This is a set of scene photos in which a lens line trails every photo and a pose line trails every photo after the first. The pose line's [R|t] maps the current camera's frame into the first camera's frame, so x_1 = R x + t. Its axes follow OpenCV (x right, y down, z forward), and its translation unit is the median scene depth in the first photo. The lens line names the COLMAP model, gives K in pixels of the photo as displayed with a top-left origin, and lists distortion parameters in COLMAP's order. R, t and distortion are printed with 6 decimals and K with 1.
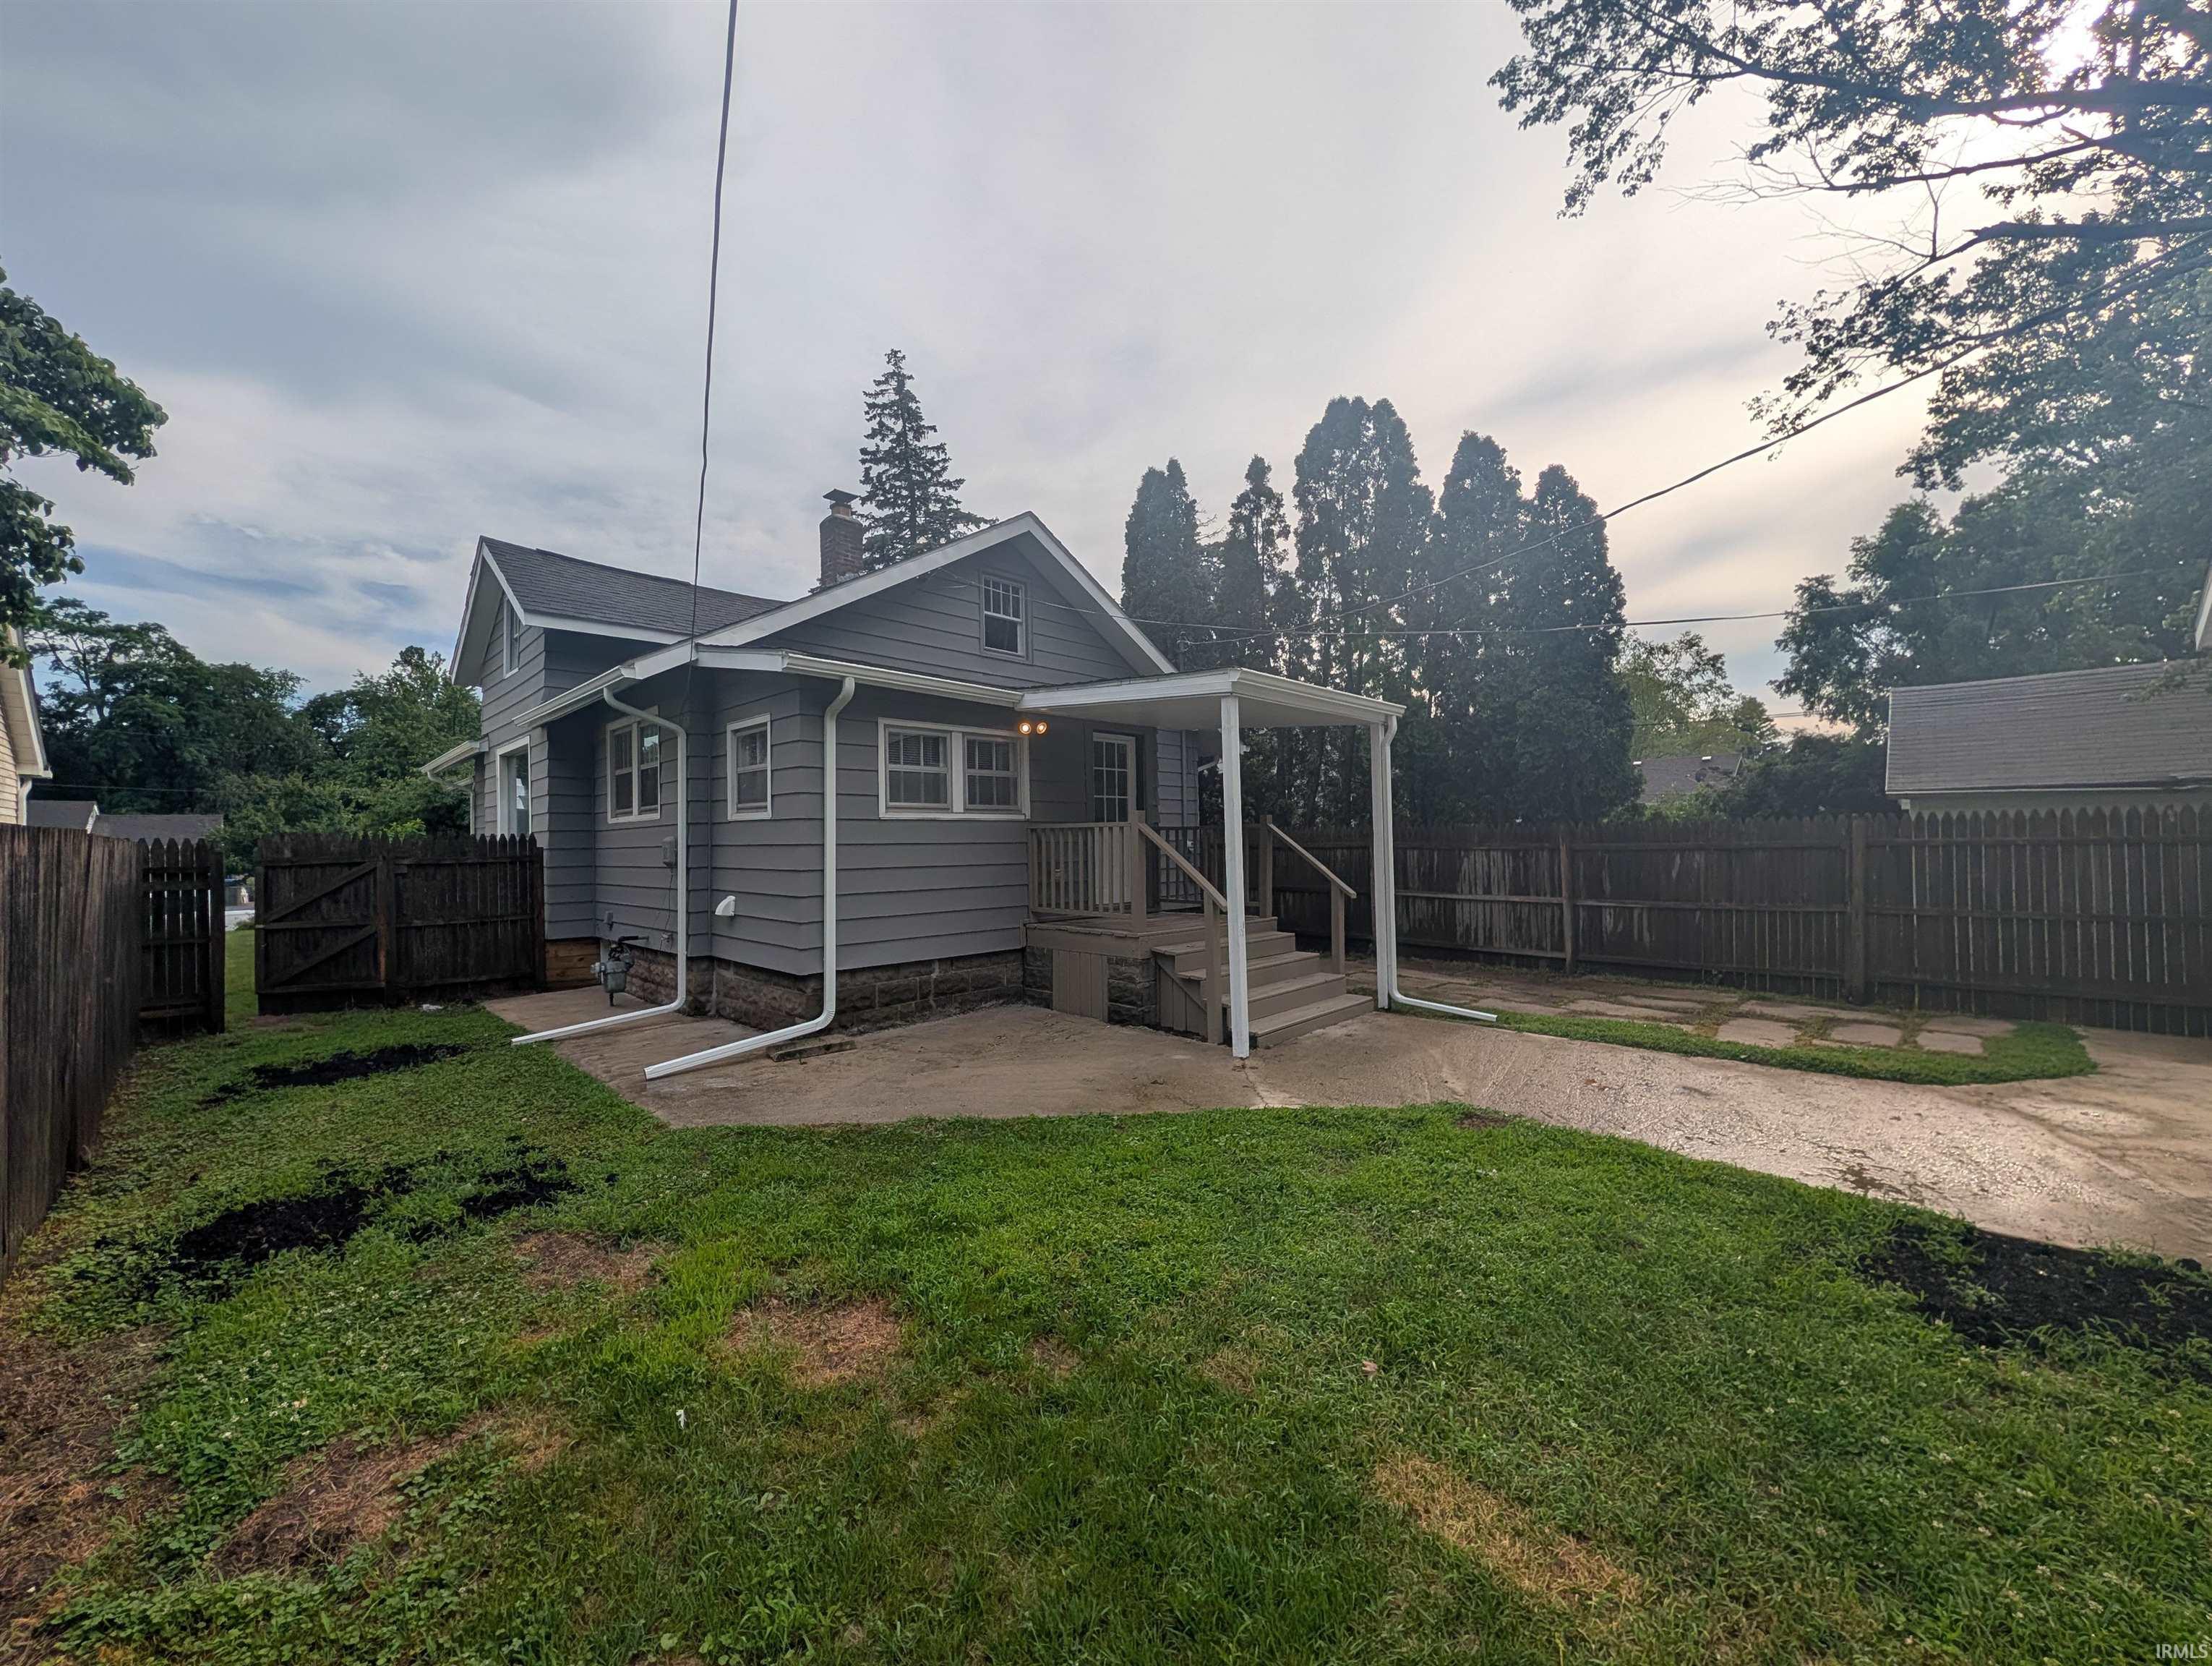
lens RADIAL K [[849.9, 0, 1116.5], [0, 849.9, 834.5], [0, 0, 1]] dist [0.000998, 0.000132]
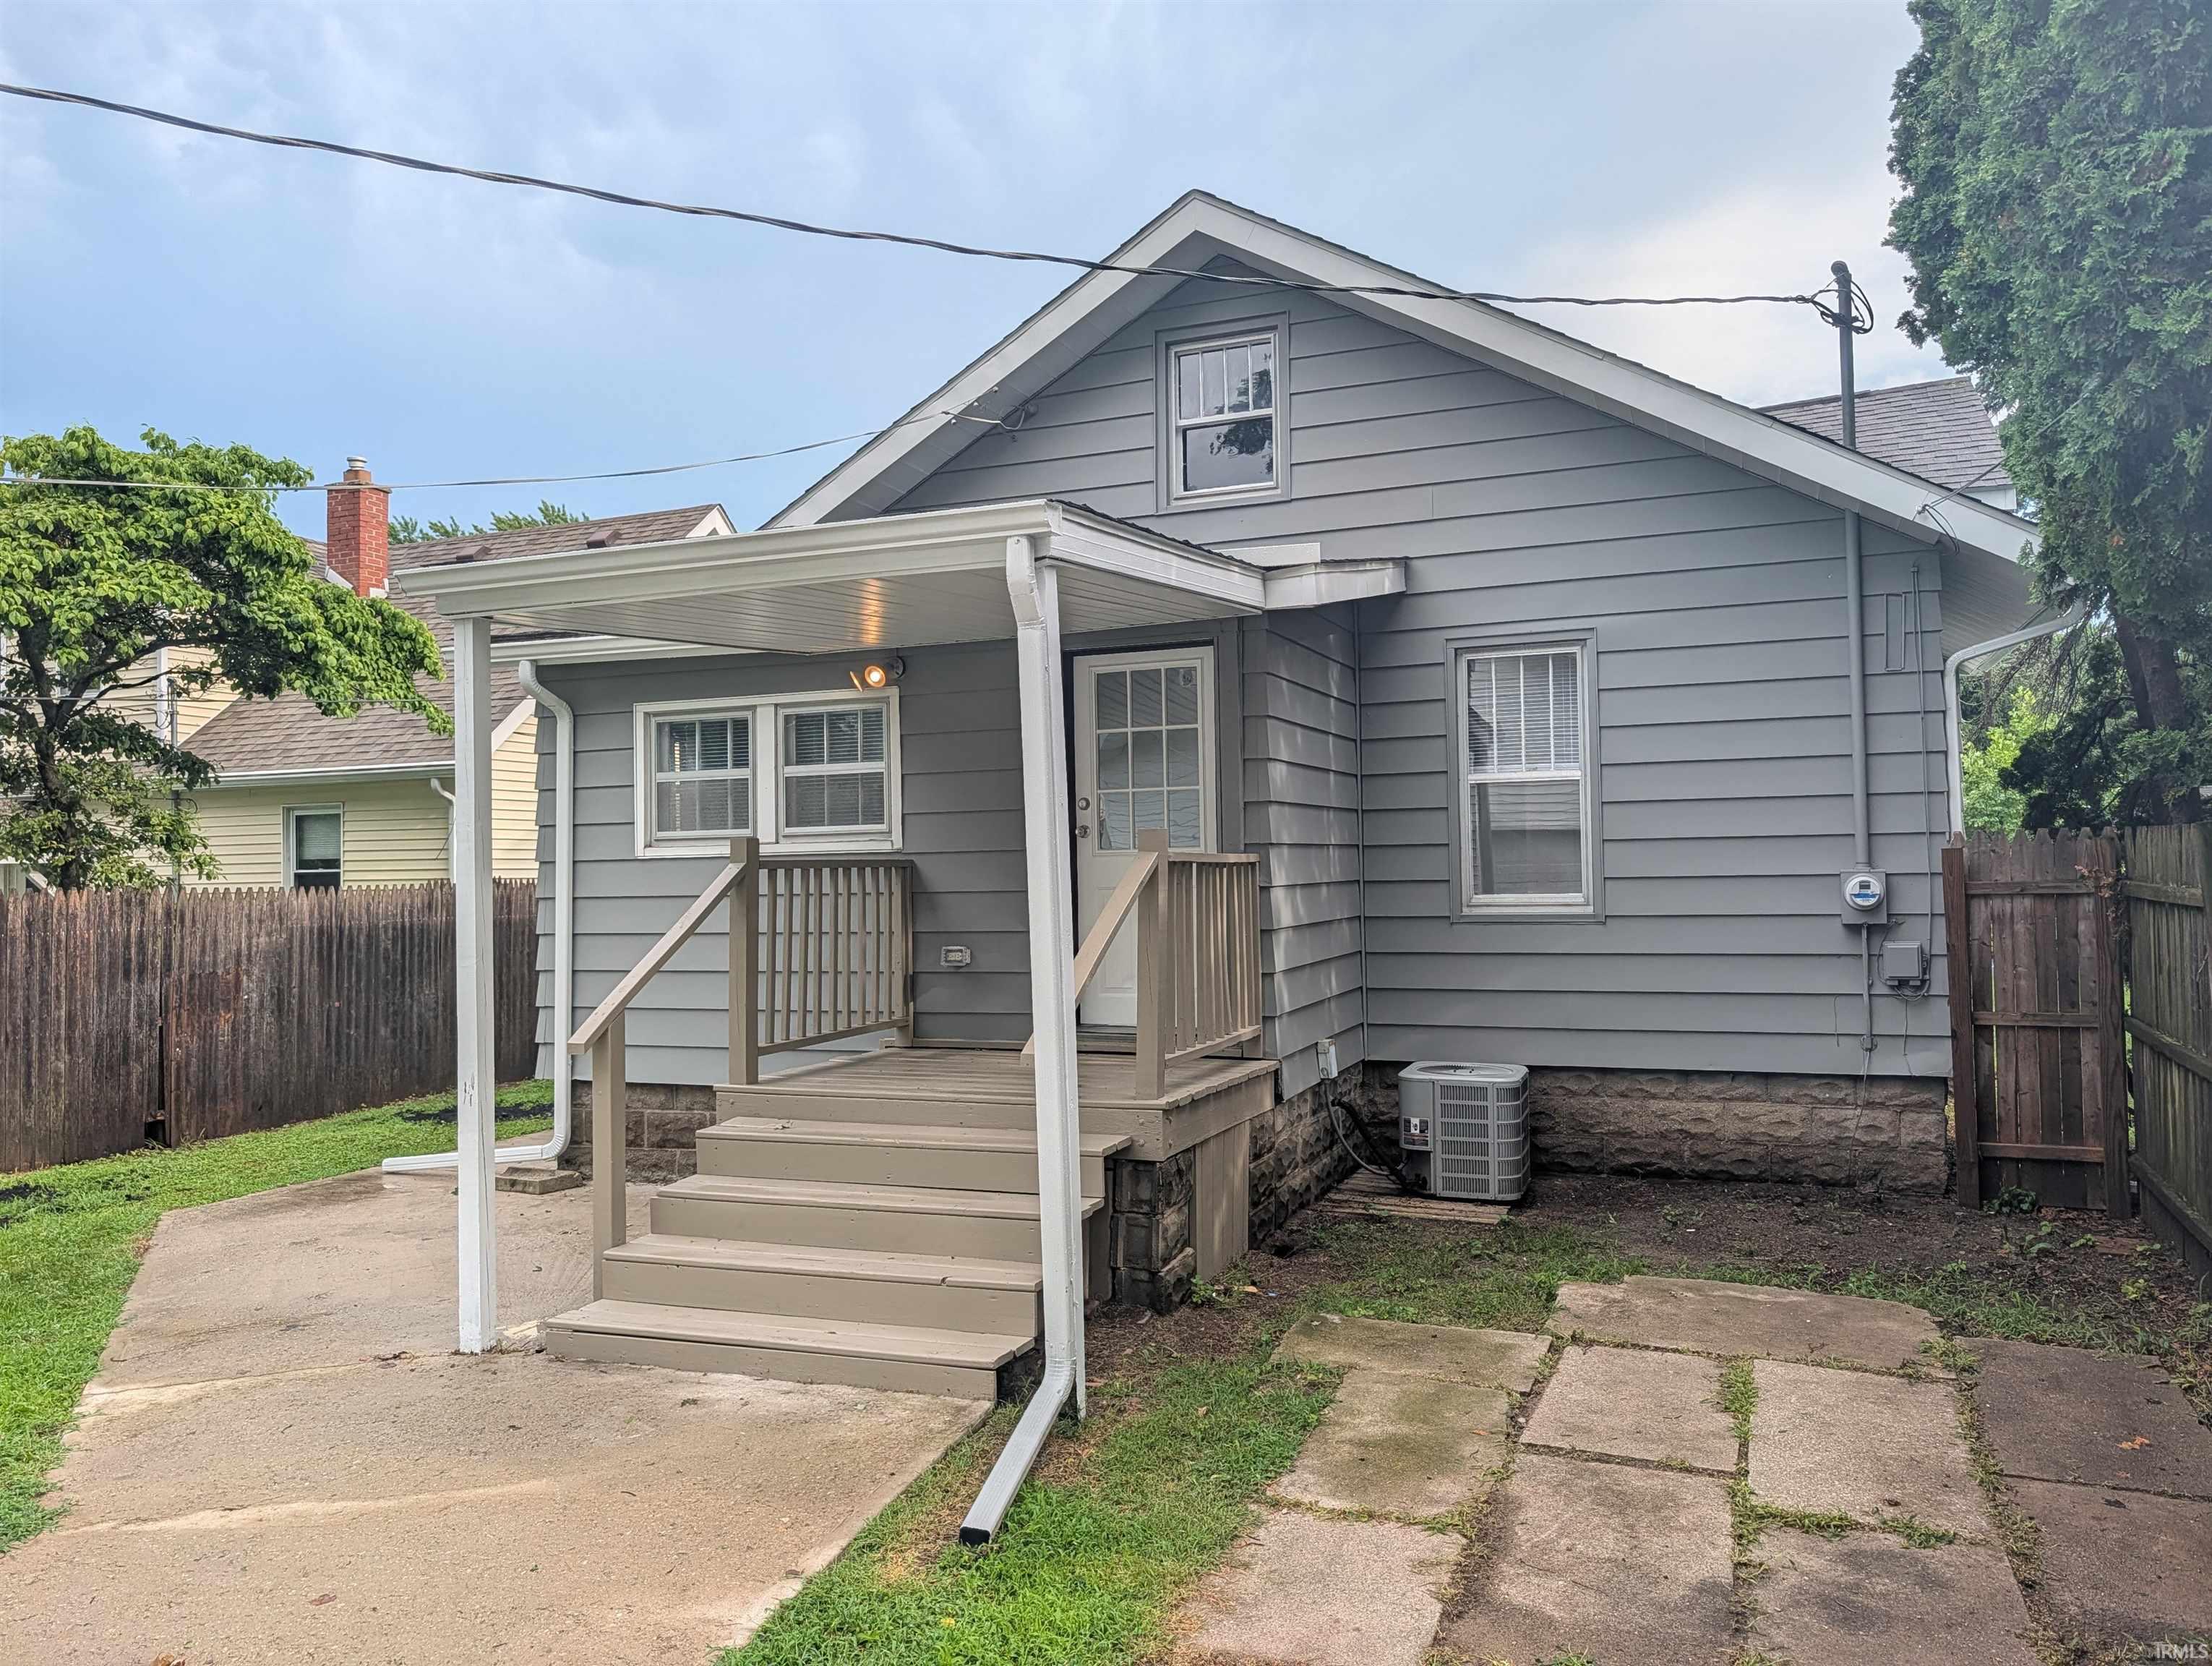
lens RADIAL K [[1553.1, 0, 1106.2], [0, 1553.1, 836.5], [0, 0, 1]] dist [-0.000358, -0.002525]
pose [[0.405160, -0.030806, -0.913727, 0.956415], [0.018913, 0.999501, -0.025312, 0.001344], [0.914050, -0.007026, 0.405540, 0.842674]]
